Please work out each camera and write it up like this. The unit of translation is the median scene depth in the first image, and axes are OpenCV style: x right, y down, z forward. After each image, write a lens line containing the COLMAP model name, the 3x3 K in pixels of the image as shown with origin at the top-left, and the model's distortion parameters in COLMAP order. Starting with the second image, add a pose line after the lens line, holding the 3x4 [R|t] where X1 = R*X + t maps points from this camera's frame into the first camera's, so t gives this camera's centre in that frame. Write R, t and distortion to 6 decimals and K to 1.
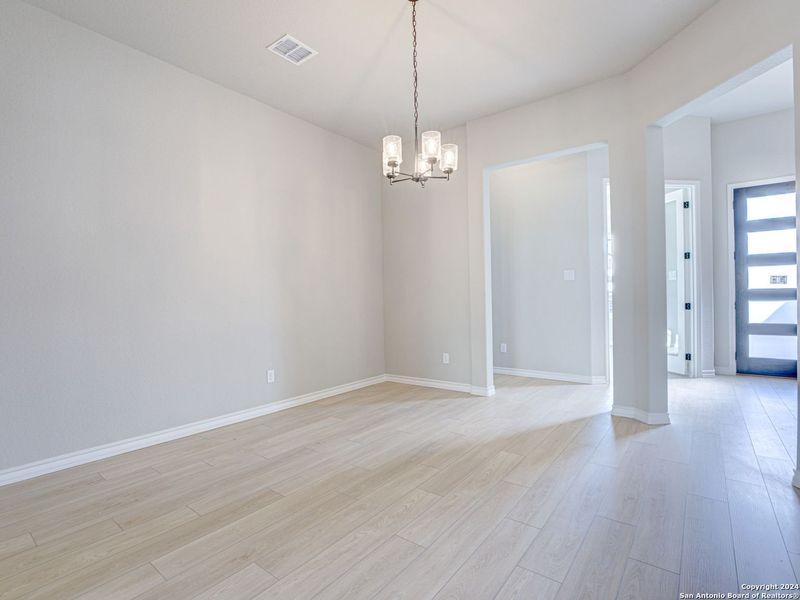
lens RADIAL K [[392.3, 0, 400.9], [0, 392.3, 299.6], [0, 0, 1]] dist [-0.003123, -0.001083]
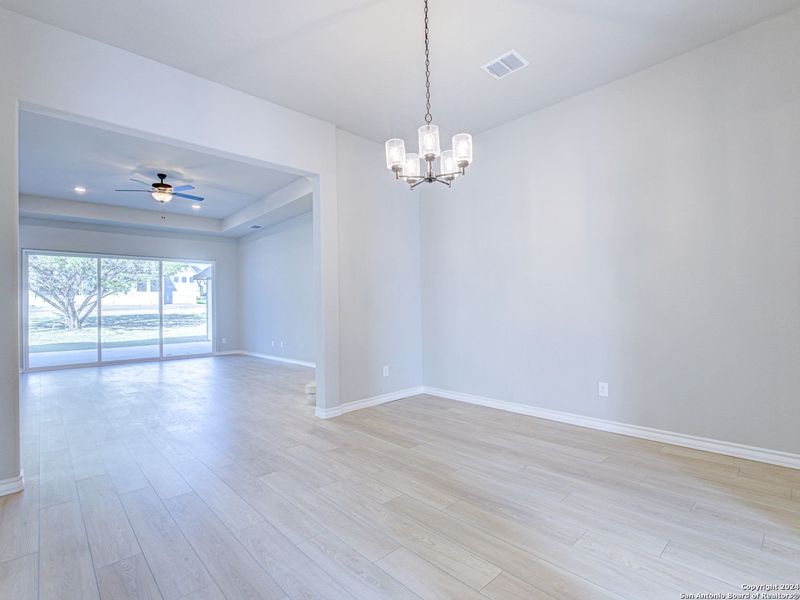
lens RADIAL K [[392.3, 0, 400.9], [0, 392.3, 302.4], [0, 0, 1]] dist [-0.003123, -0.001083]
pose [[-0.168354, 0.003567, -0.985720, 0.872710], [0.021536, 0.999768, -0.000060, -0.017700], [0.985491, -0.021239, -0.168392, 0.975430]]
